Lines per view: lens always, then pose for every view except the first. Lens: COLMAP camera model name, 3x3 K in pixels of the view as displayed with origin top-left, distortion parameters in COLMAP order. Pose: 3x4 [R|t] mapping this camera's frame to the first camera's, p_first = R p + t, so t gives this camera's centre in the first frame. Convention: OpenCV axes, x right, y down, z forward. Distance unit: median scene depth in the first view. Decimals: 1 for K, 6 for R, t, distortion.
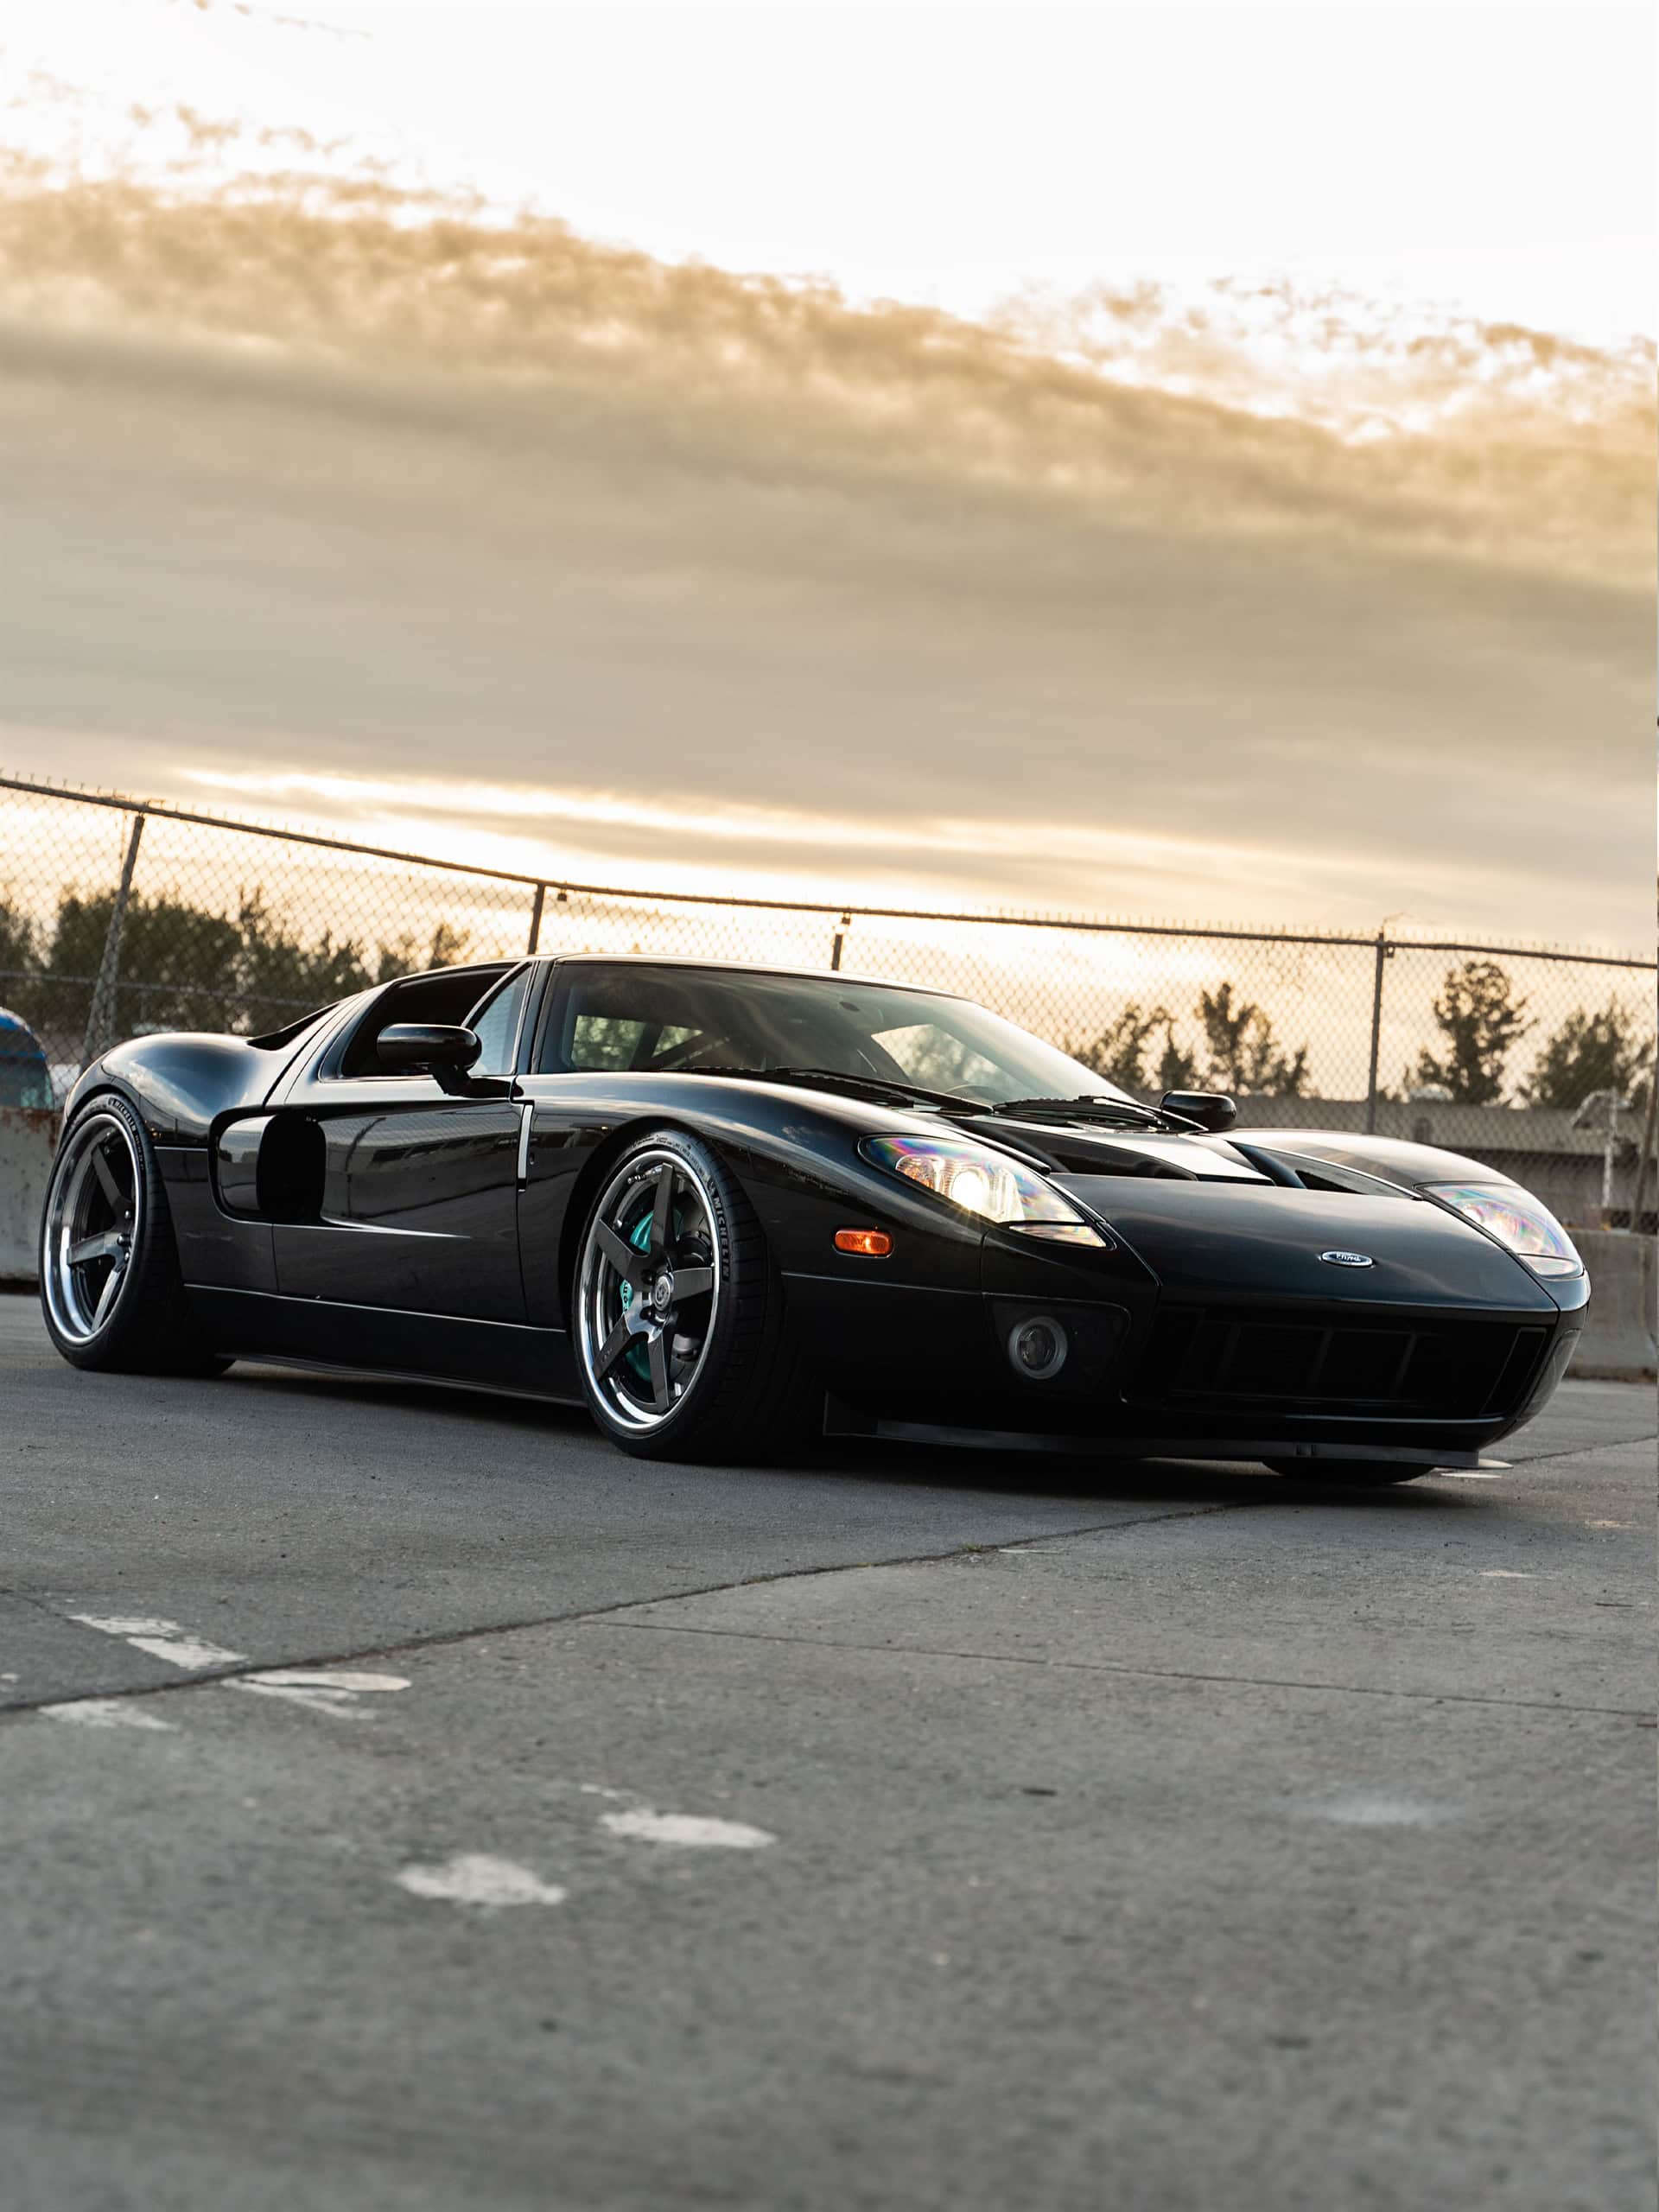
lens RADIAL K [[4331.9, 0, 892.3], [0, 4331.9, 1107.9], [0, 0, 1]] dist [-0.002971, 0.080365]
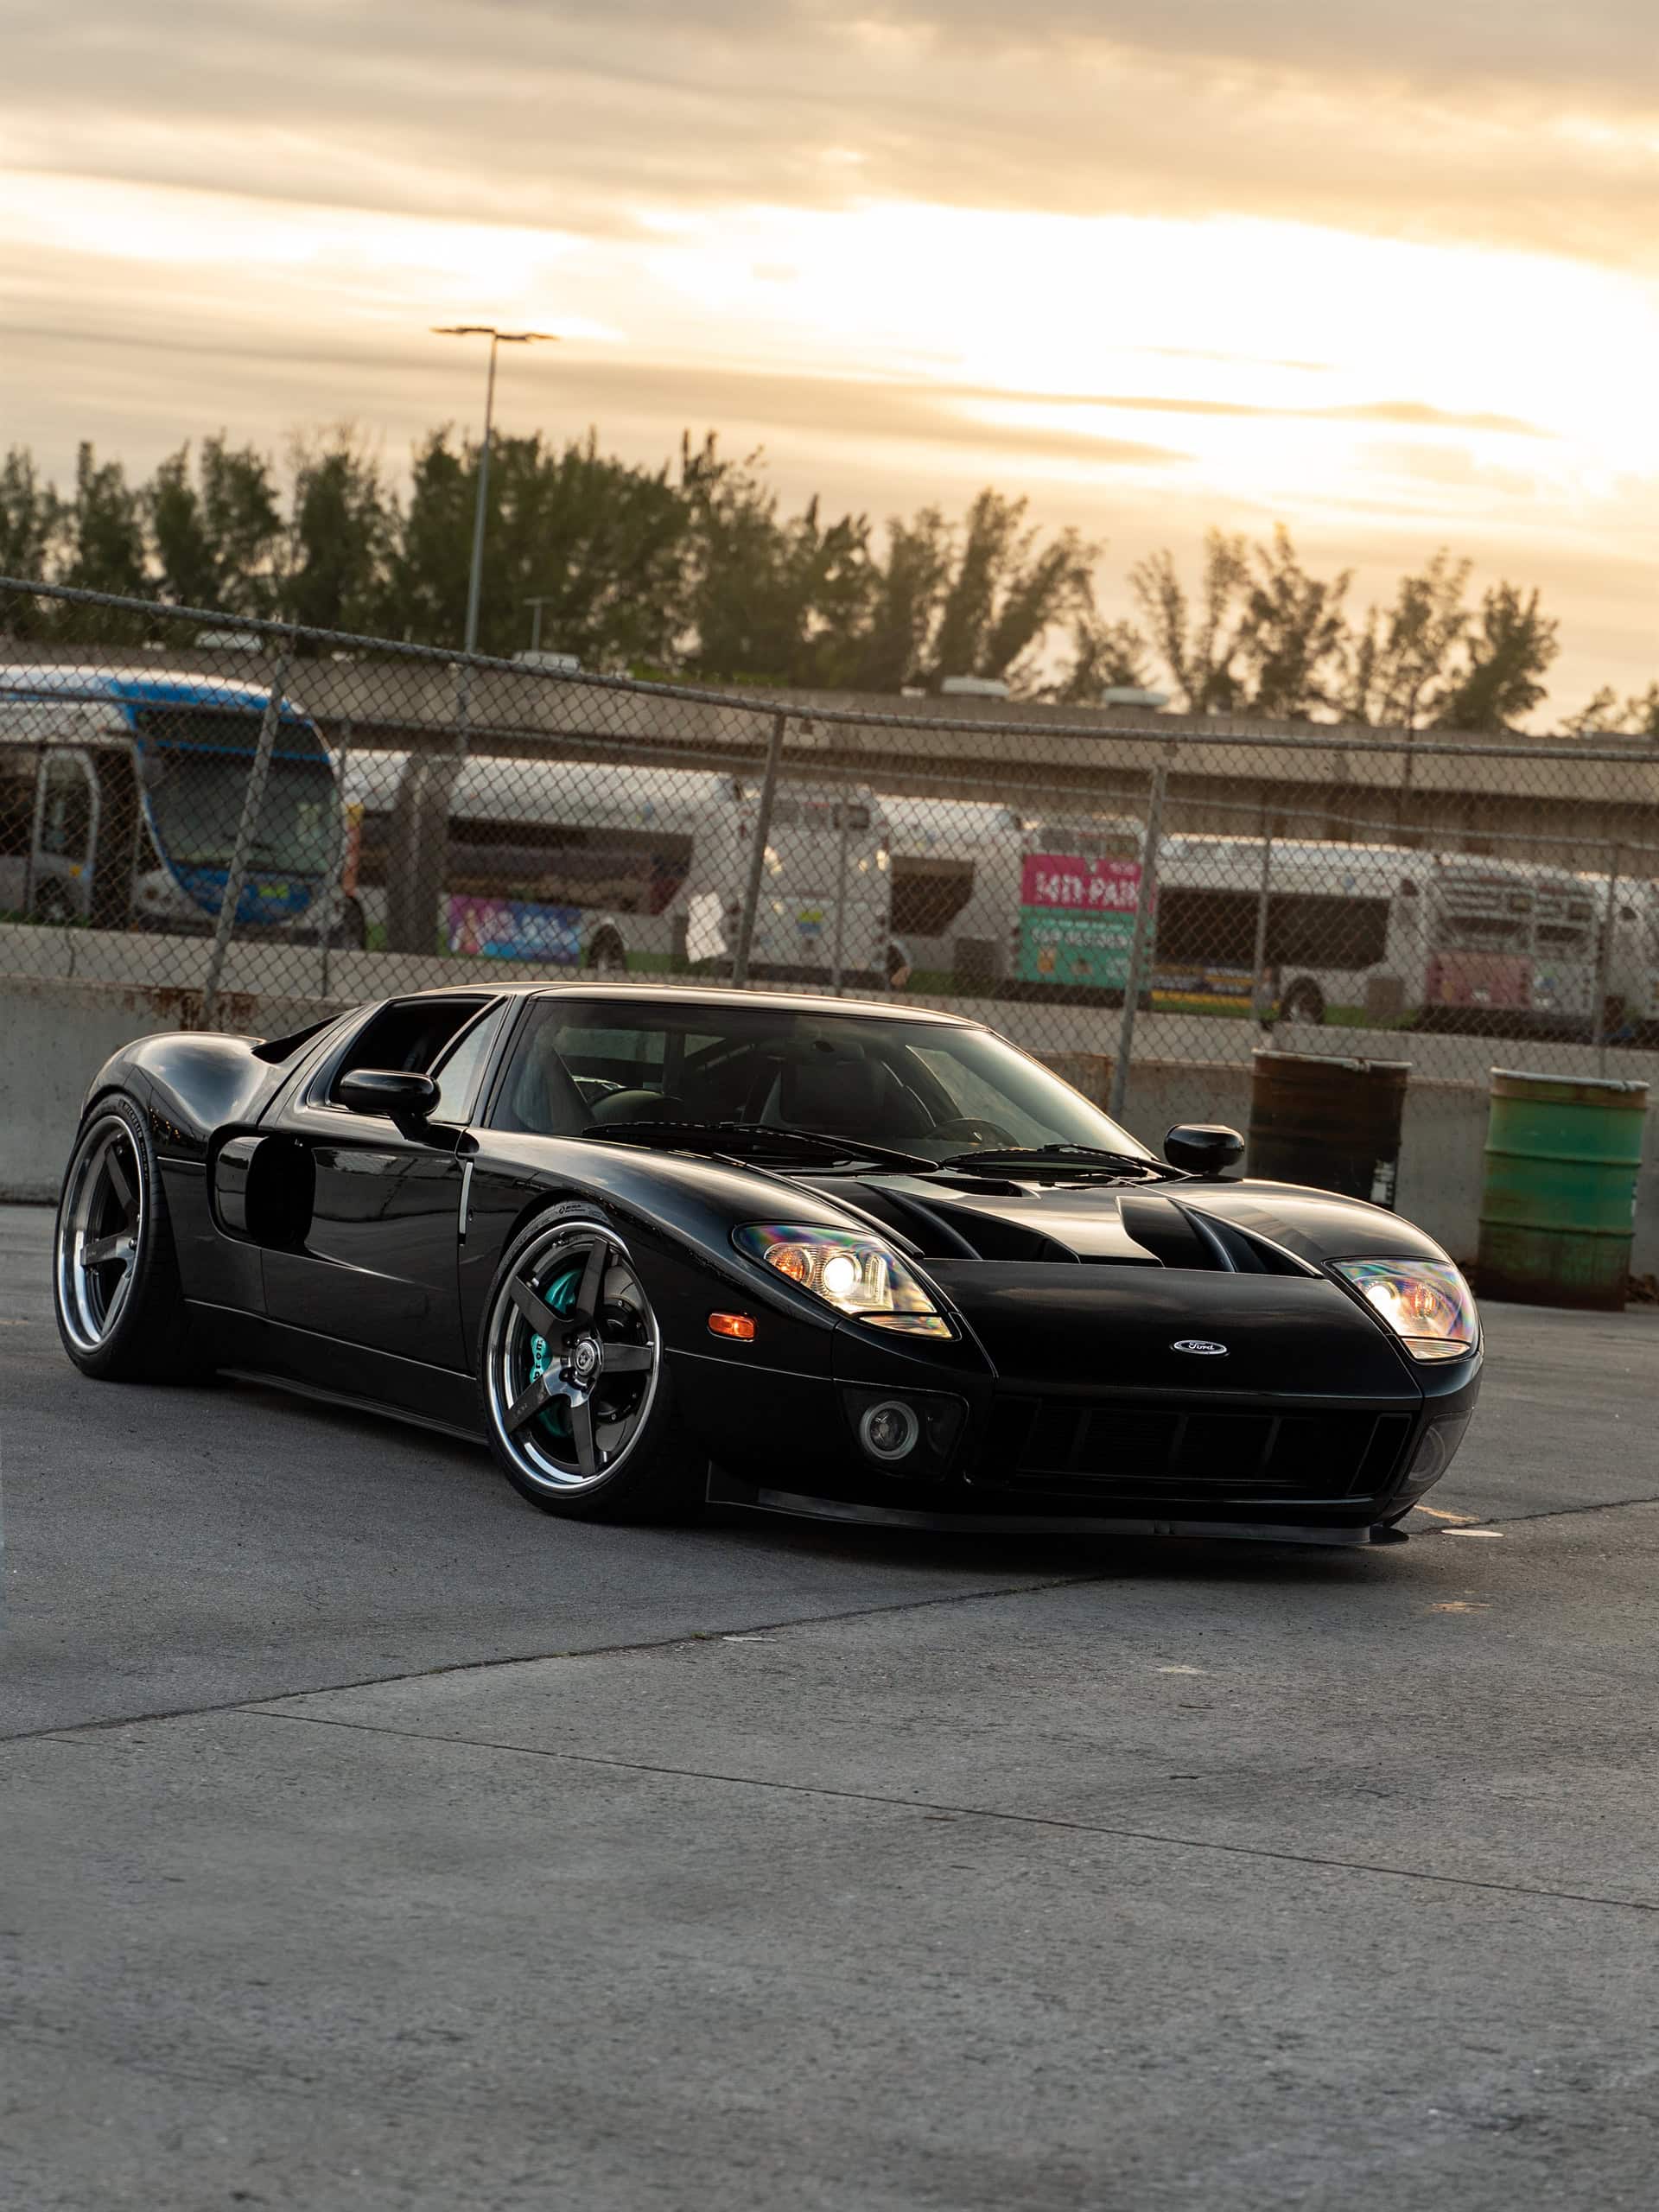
lens RADIAL K [[7159.8, 0, 689.7], [0, 7159.8, 1105.4], [0, 0, 1]] dist [0.015399, -0.003177]
pose [[0.986239, 0.018183, -0.164323, 0.310209], [-0.008233, 0.998102, 0.061027, -0.148200], [0.165121, -0.058835, 0.984517, -0.829988]]
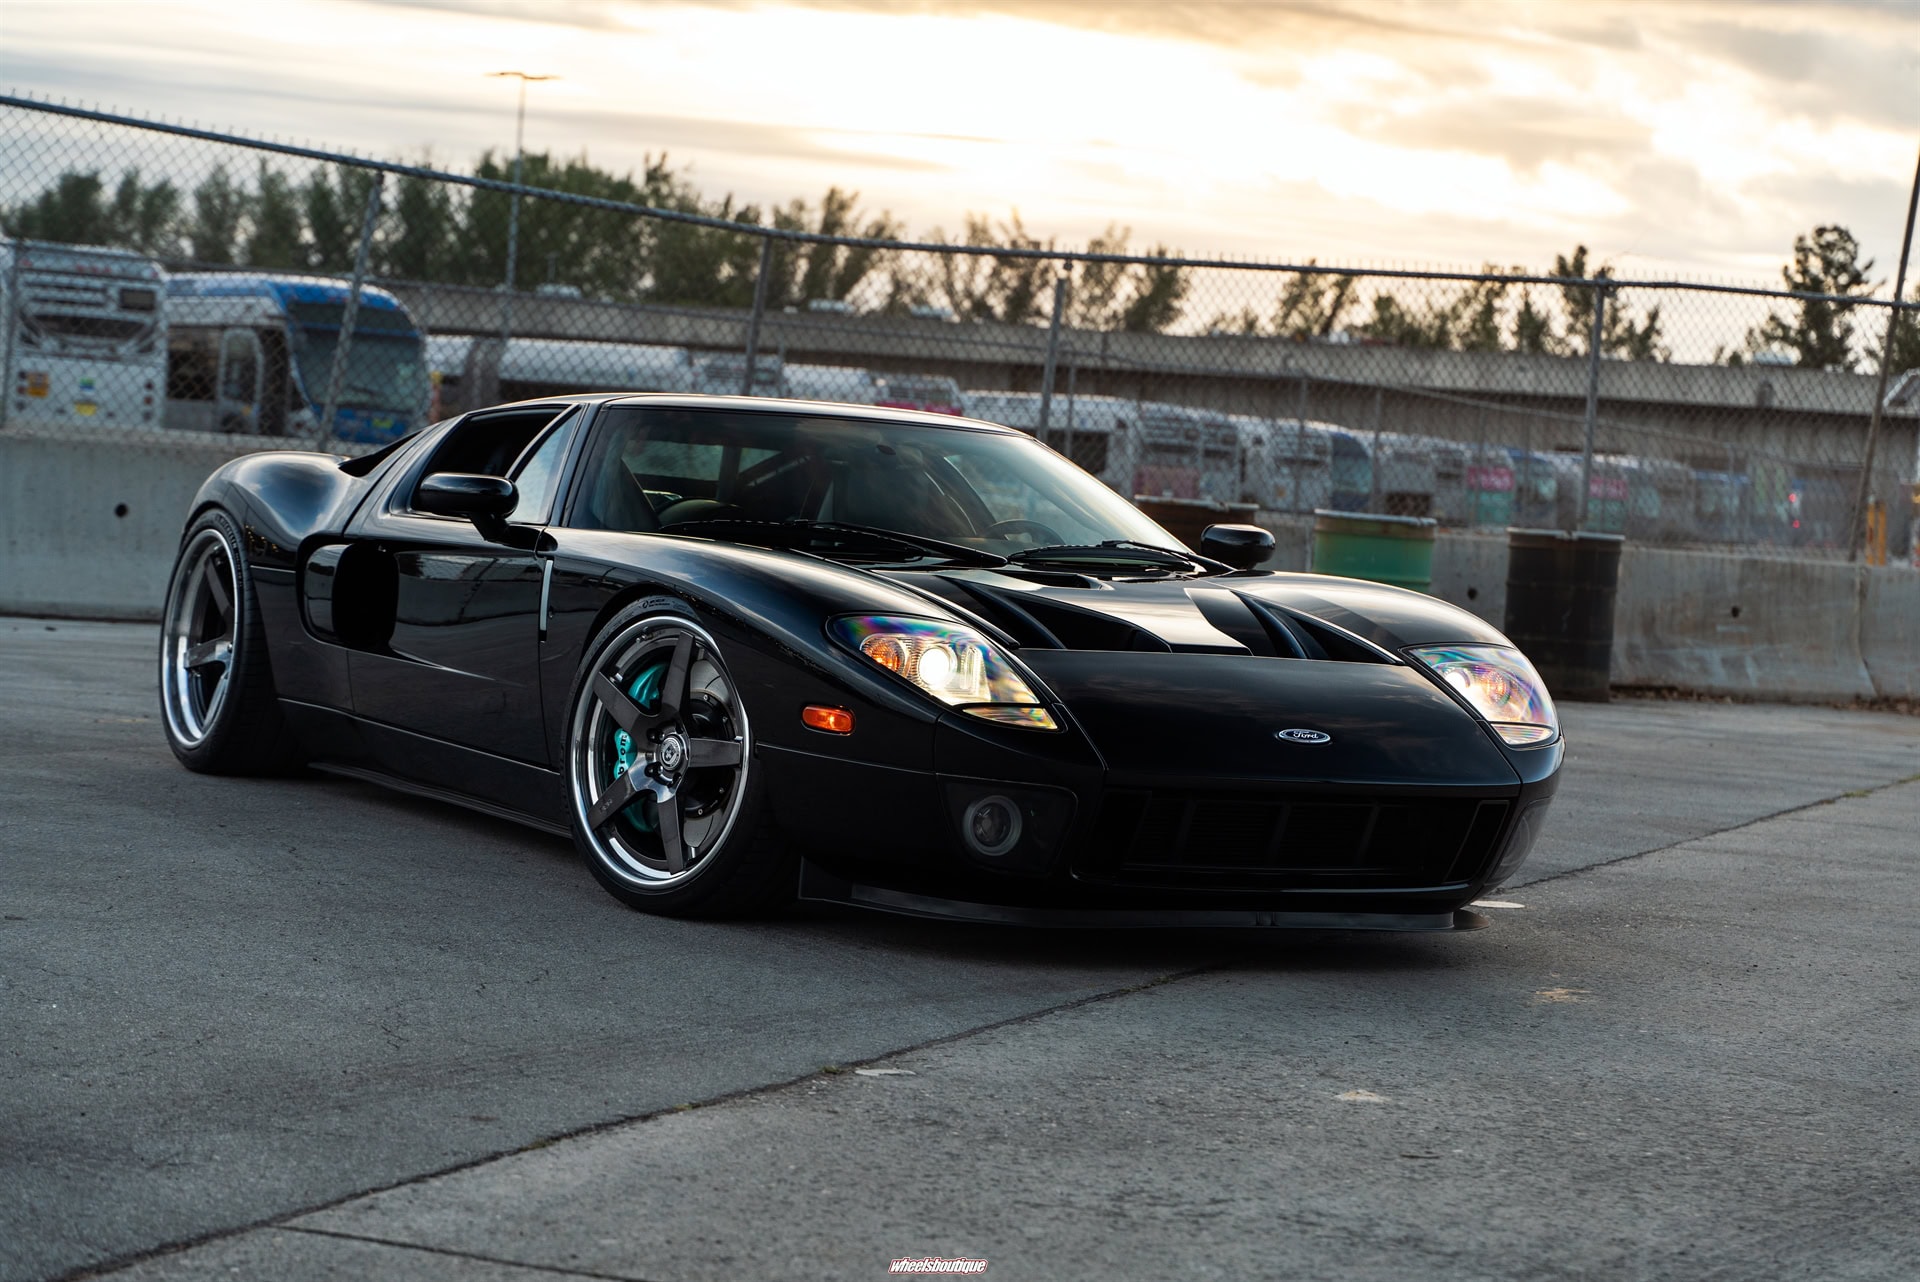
lens RADIAL K [[4096.0, 0, 960.0], [0, 4096.0, 641.0], [0, 0, 1]] dist [0.022776, -0.313359]
pose [[0.996302, 0.010885, -0.085226, 0.124408], [-0.004499, 0.997191, 0.074769, -0.069225], [0.085801, -0.074109, 0.993552, 0.038332]]
